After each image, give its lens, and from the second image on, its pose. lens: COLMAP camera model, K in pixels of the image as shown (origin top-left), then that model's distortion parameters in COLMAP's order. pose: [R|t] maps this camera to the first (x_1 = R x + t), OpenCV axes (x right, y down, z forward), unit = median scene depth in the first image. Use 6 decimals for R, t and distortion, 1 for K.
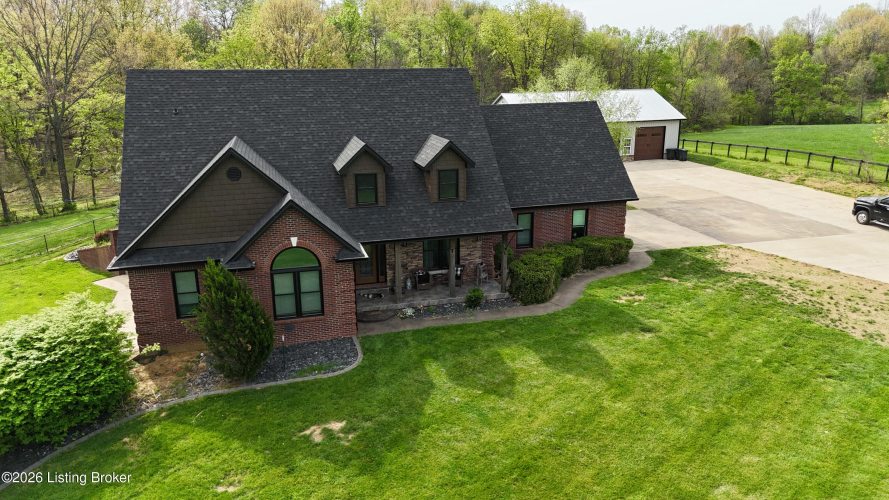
lens RADIAL K [[653.6, 0, 444.5], [0, 653.6, 250.0], [0, 0, 1]] dist [0.078870, -0.085248]
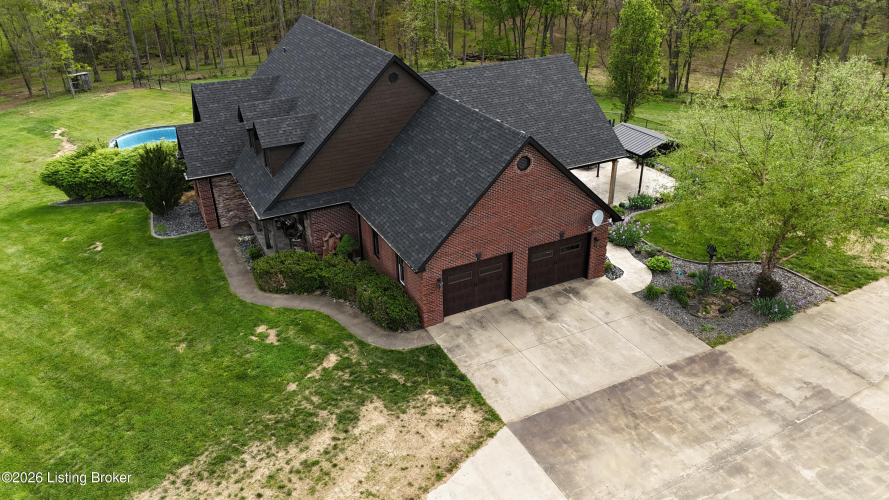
lens RADIAL K [[653.6, 0, 444.5], [0, 653.6, 250.0], [0, 0, 1]] dist [0.078870, -0.085248]
pose [[0.192512, 0.455602, -0.869118, 1.116810], [-0.245748, 0.879846, 0.406792, -0.491158], [0.950025, 0.135272, 0.281344, 0.962525]]
